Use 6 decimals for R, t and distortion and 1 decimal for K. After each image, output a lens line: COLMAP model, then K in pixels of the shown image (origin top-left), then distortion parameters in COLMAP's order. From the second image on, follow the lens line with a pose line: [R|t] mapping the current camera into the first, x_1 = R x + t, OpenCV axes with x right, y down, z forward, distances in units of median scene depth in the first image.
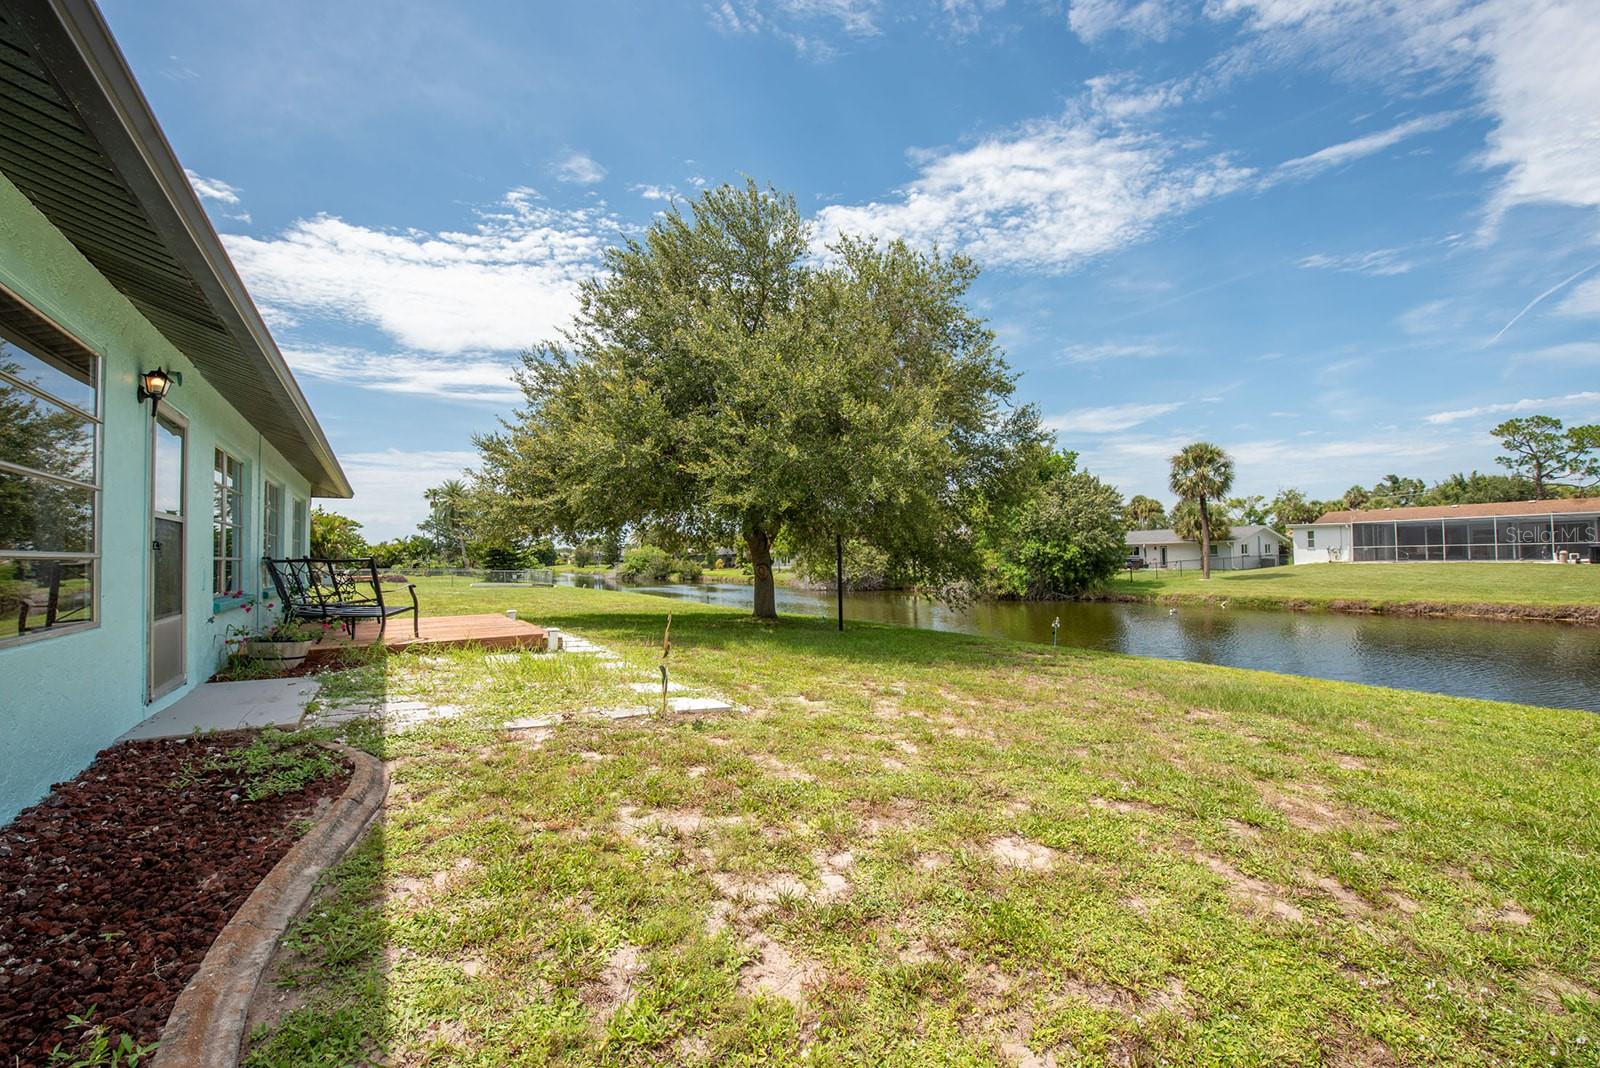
lens RADIAL K [[652.2, 0, 801.2], [0, 652.2, 529.7], [0, 0, 1]] dist [-0.001903, -0.004673]
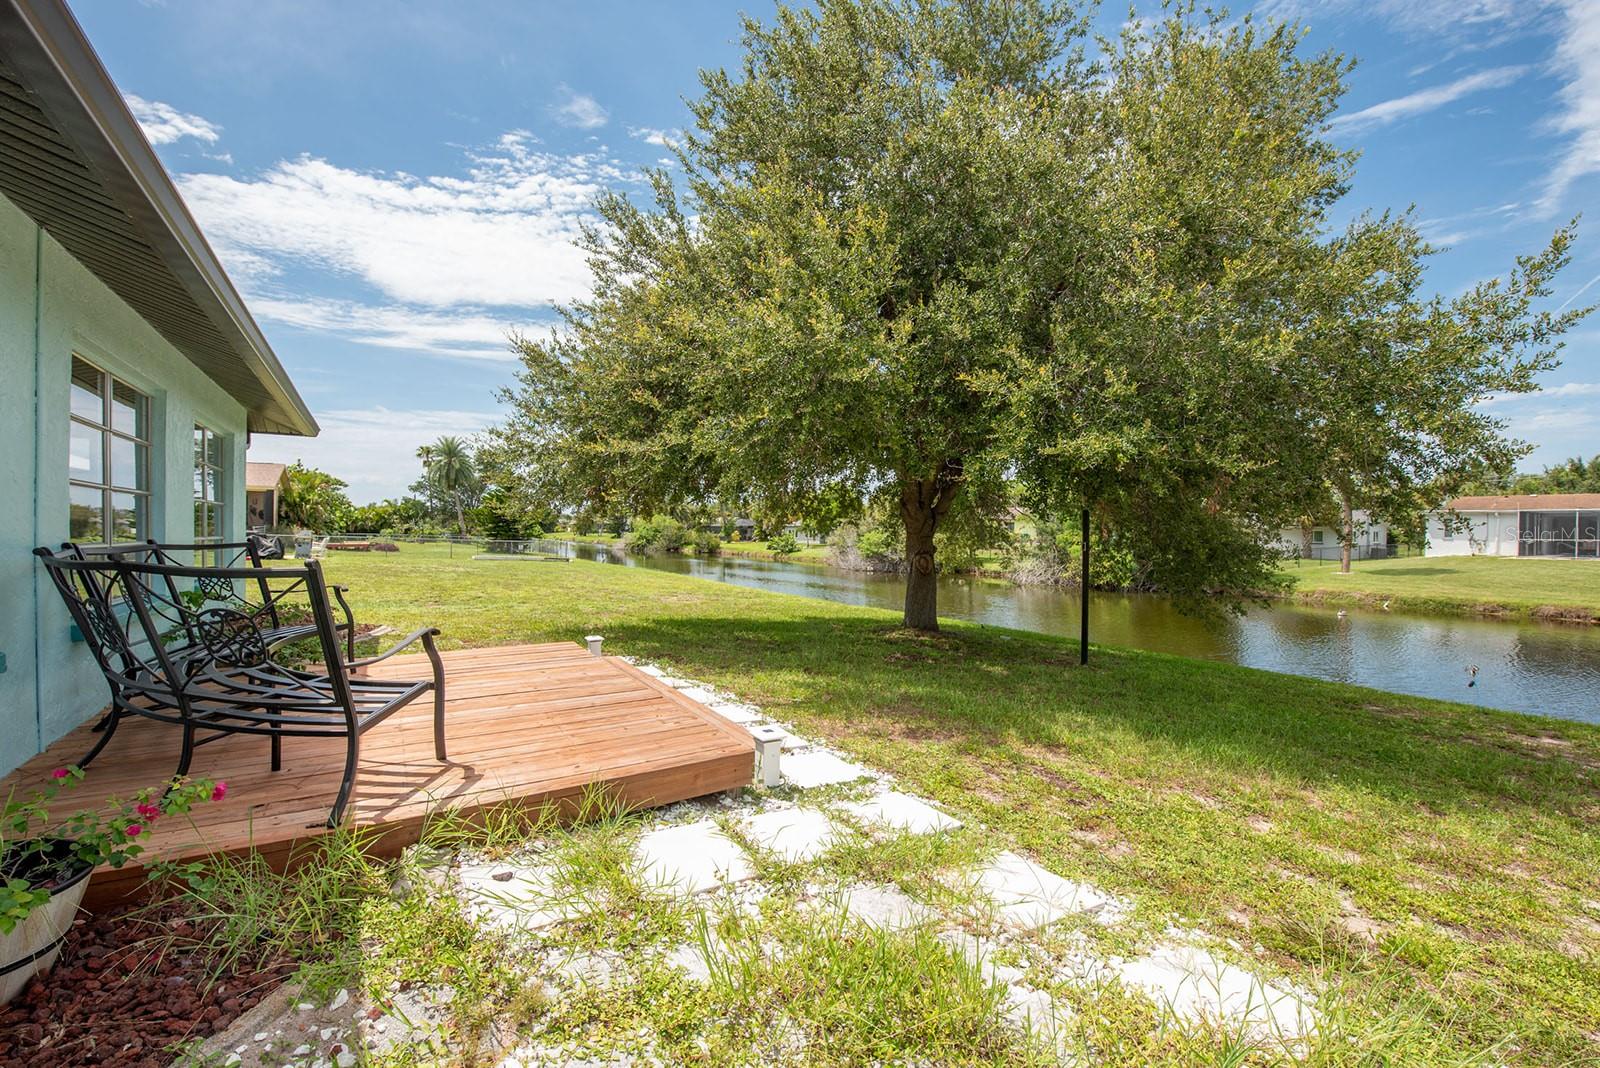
lens RADIAL K [[662.7, 0, 800.0], [0, 662.7, 534.0], [0, 0, 1]] dist [-0.011436, -0.000768]
pose [[0.999678, 0.024842, 0.005107, -0.020347], [-0.025067, 0.998433, 0.050037, 0.000099], [-0.003856, -0.050149, 0.998734, 0.032546]]
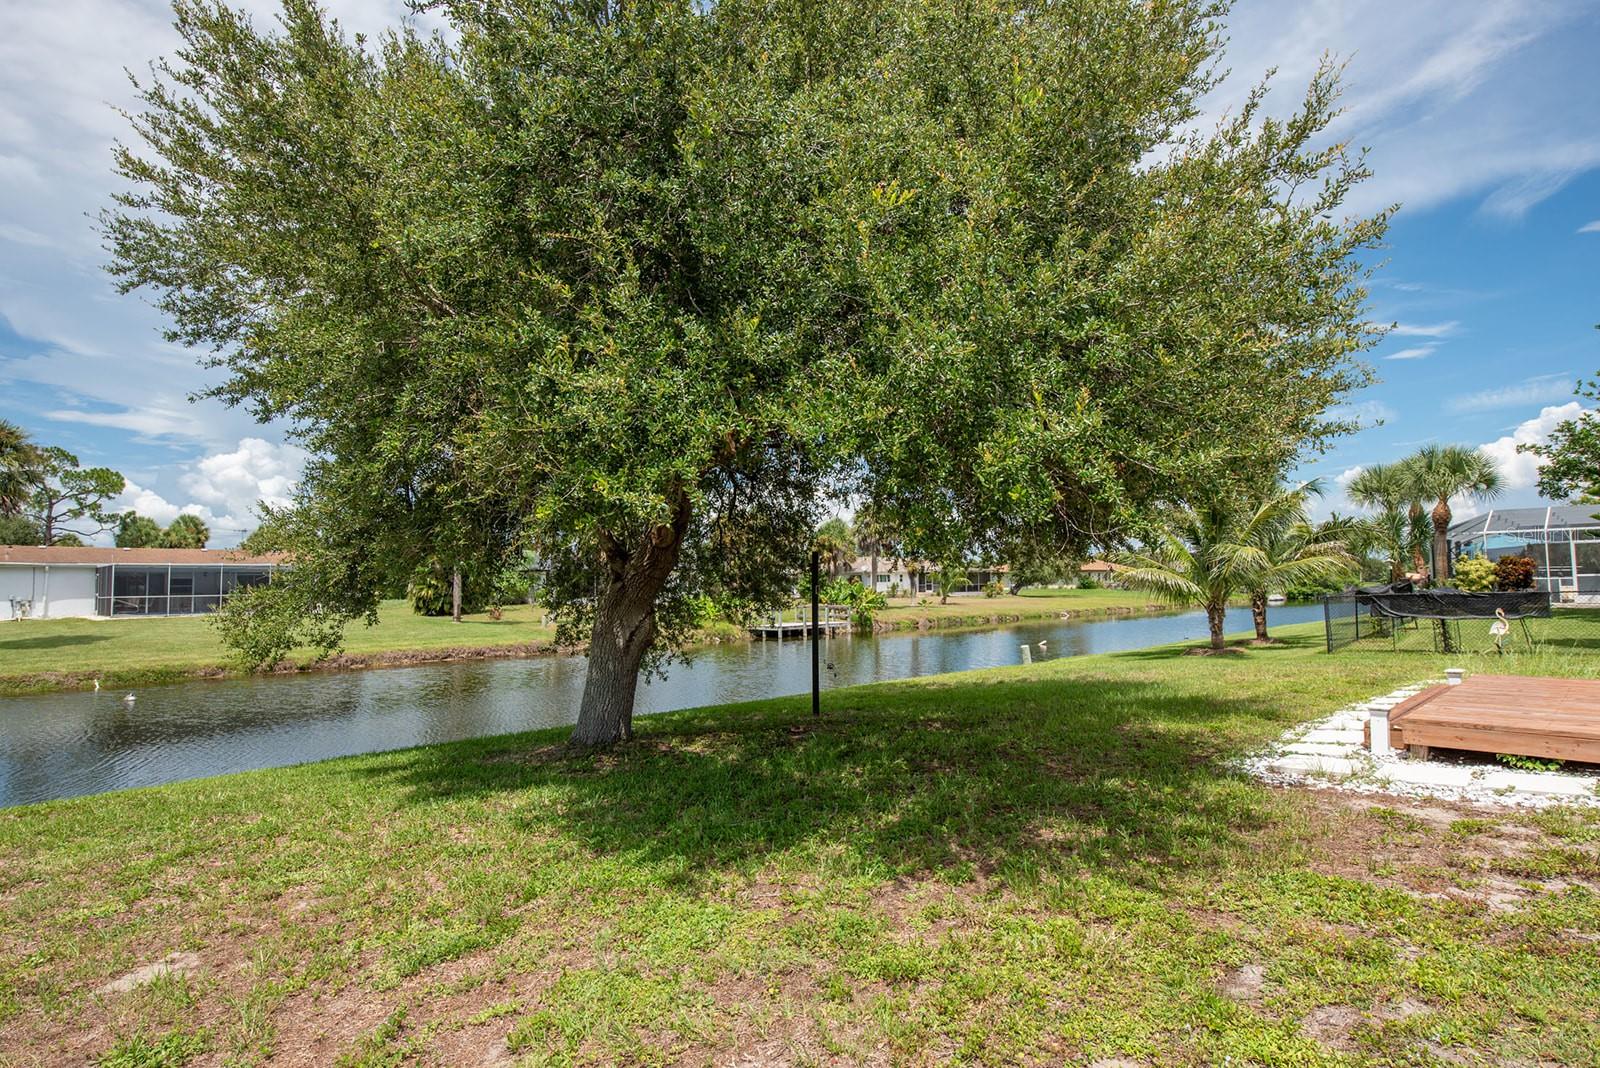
lens RADIAL K [[863.8, 0, 802.0], [0, 863.8, 530.6], [0, 0, 1]] dist [0.007812, -0.003795]
pose [[-0.240541, 0.084463, 0.966957, -0.062569], [-0.024126, 0.995379, -0.092947, 0.005361], [-0.970339, -0.045686, -0.237392, 0.104613]]
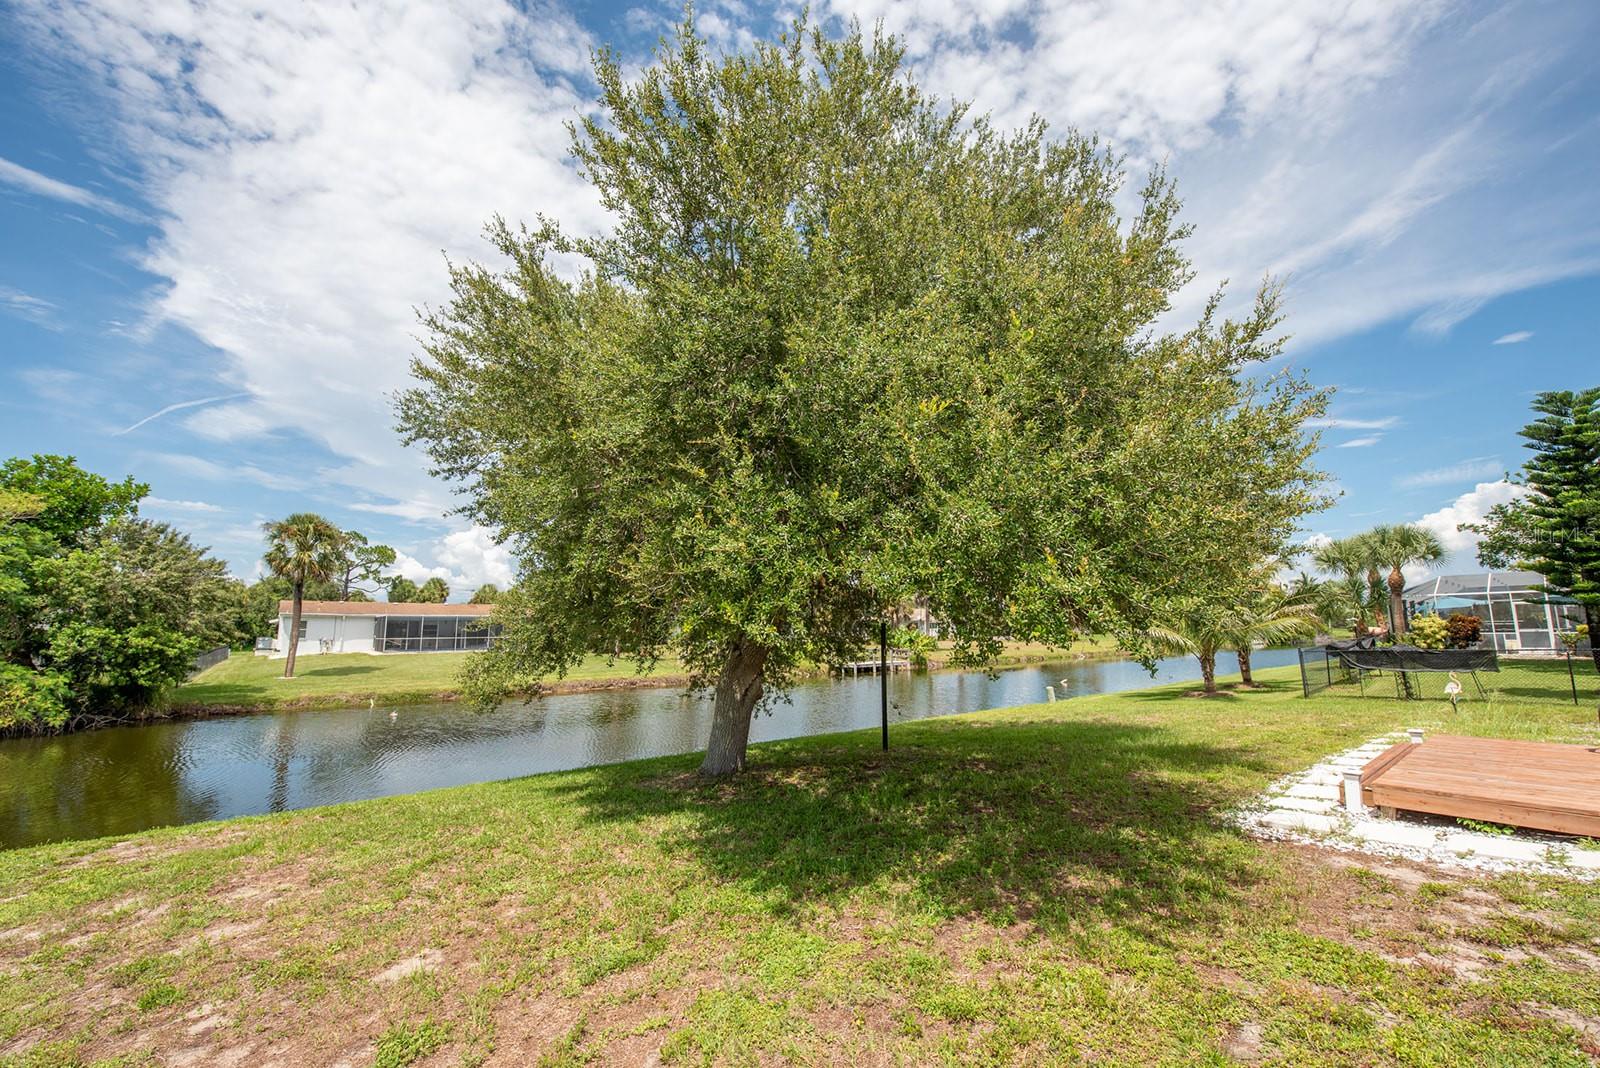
lens RADIAL K [[652.2, 0, 801.2], [0, 652.2, 529.7], [0, 0, 1]] dist [-0.001903, -0.004673]
pose [[-0.136621, 0.167072, 0.976433, -0.063240], [-0.029963, 0.984528, -0.172649, 0.003374], [-0.990170, -0.052844, -0.129501, 0.104974]]
